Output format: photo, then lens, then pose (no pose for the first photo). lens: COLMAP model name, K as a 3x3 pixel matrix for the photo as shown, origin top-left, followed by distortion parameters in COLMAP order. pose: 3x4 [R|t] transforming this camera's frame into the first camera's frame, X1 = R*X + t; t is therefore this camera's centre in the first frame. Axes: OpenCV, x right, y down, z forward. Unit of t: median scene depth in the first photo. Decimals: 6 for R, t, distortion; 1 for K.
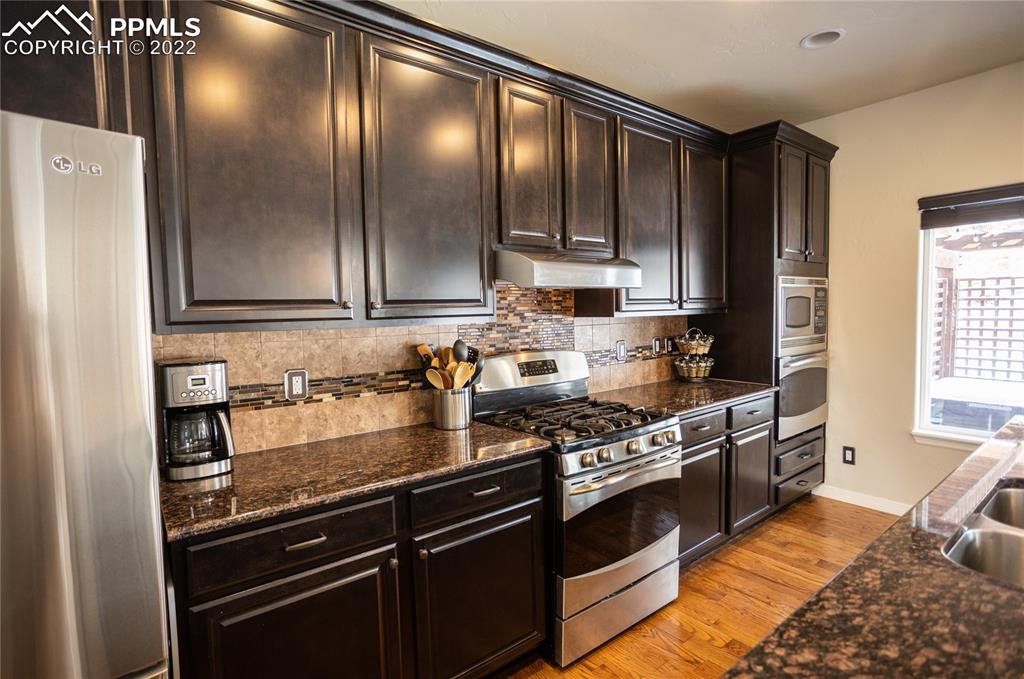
lens RADIAL K [[521.4, 0, 512.0], [0, 521.4, 339.5], [0, 0, 1]] dist [-0.015636, 0.000203]
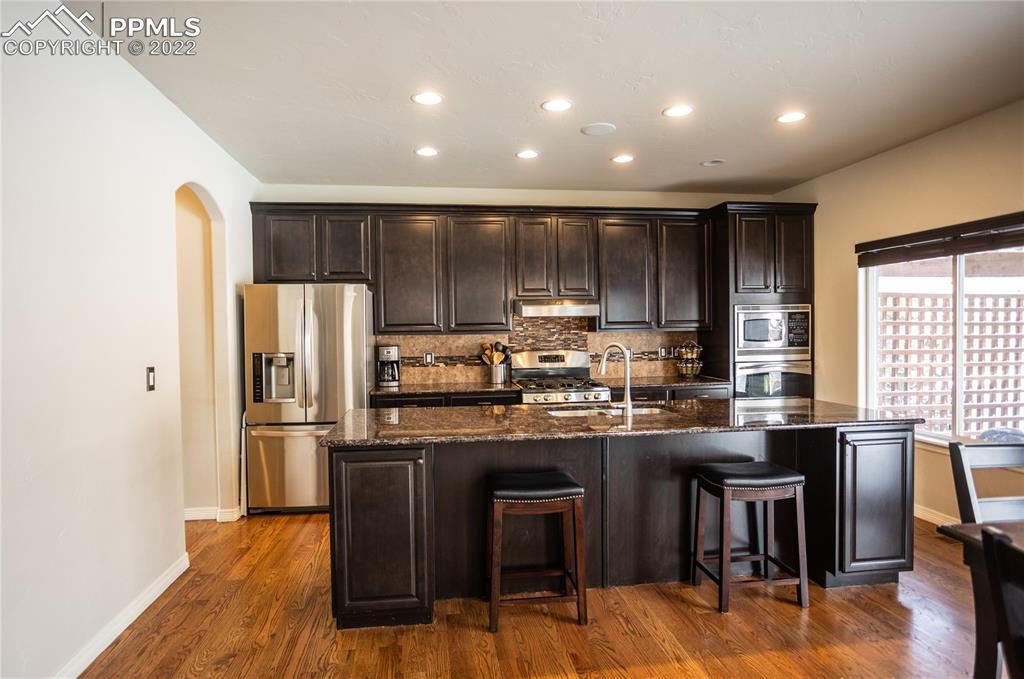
lens RADIAL K [[551.2, 0, 496.0], [0, 551.2, 340.4], [0, 0, 1]] dist [-0.043933, 0.000232]
pose [[0.859341, 0.020101, -0.511008, 0.950541], [-0.033939, 0.999266, -0.017767, 0.032657], [0.510275, 0.032611, 0.859393, -0.850415]]
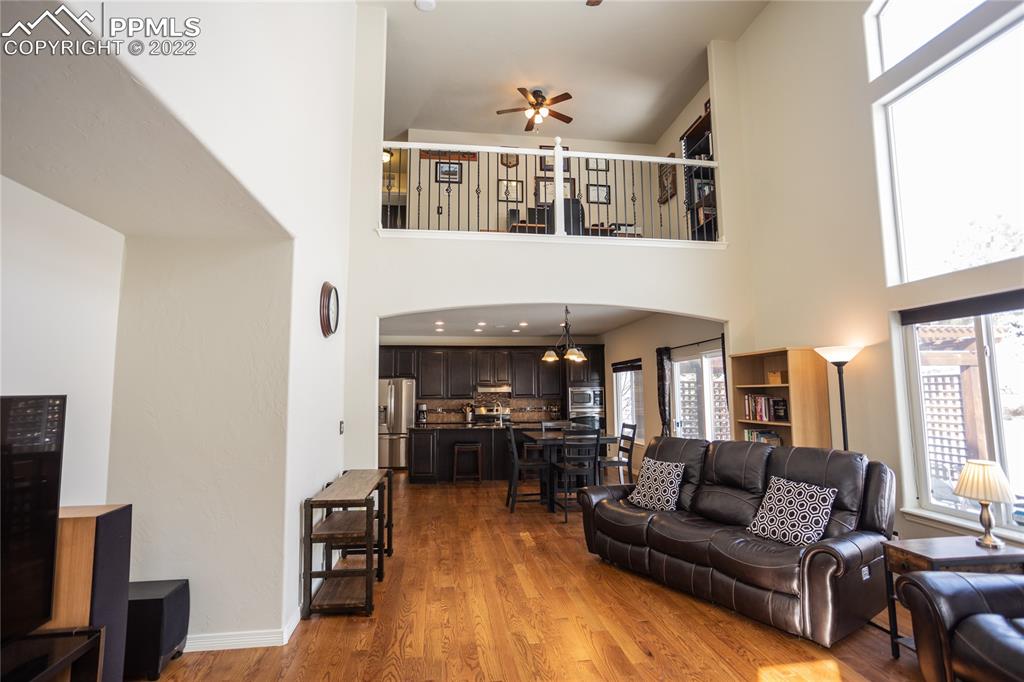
lens RADIAL K [[521.4, 0, 512.0], [0, 521.4, 341.0], [0, 0, 1]] dist [-0.015636, 0.000203]
pose [[0.861076, -0.040109, -0.506892, 2.560007], [-0.038250, 0.988950, -0.143229, 0.105451], [0.507036, 0.142720, 0.850027, -2.837454]]
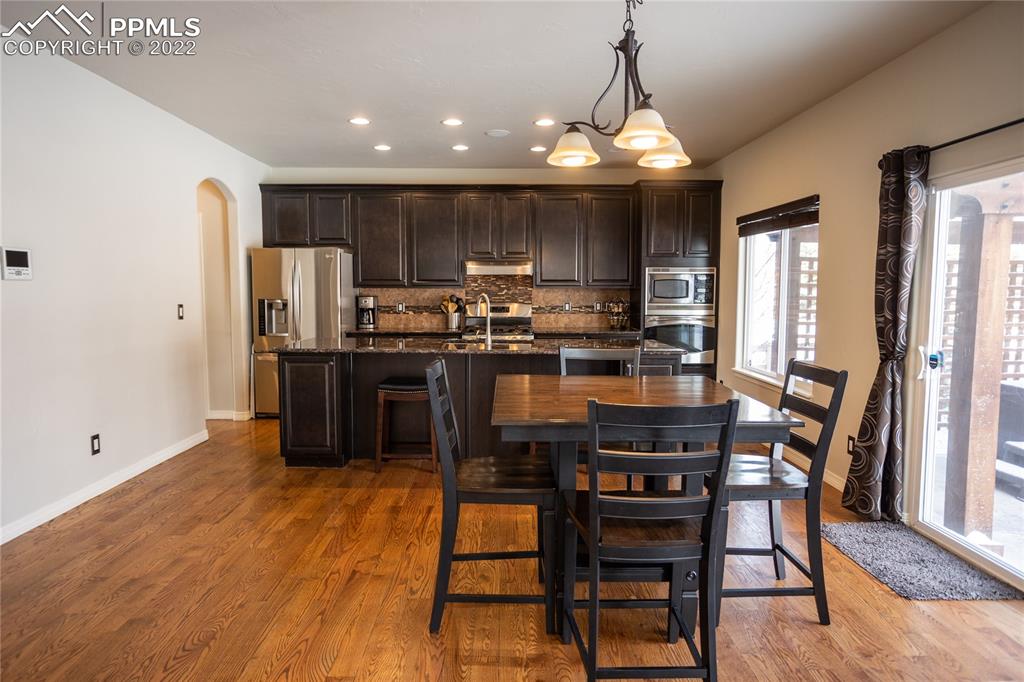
lens RADIAL K [[615.4, 0, 512.0], [0, 615.4, 341.0], [0, 0, 1]] dist [-0.052321, 0.000131]
pose [[0.793456, 0.075392, -0.603940, 1.858605], [-0.053856, 0.997103, 0.053716, 0.047127], [0.606240, -0.010095, 0.795218, -1.179296]]
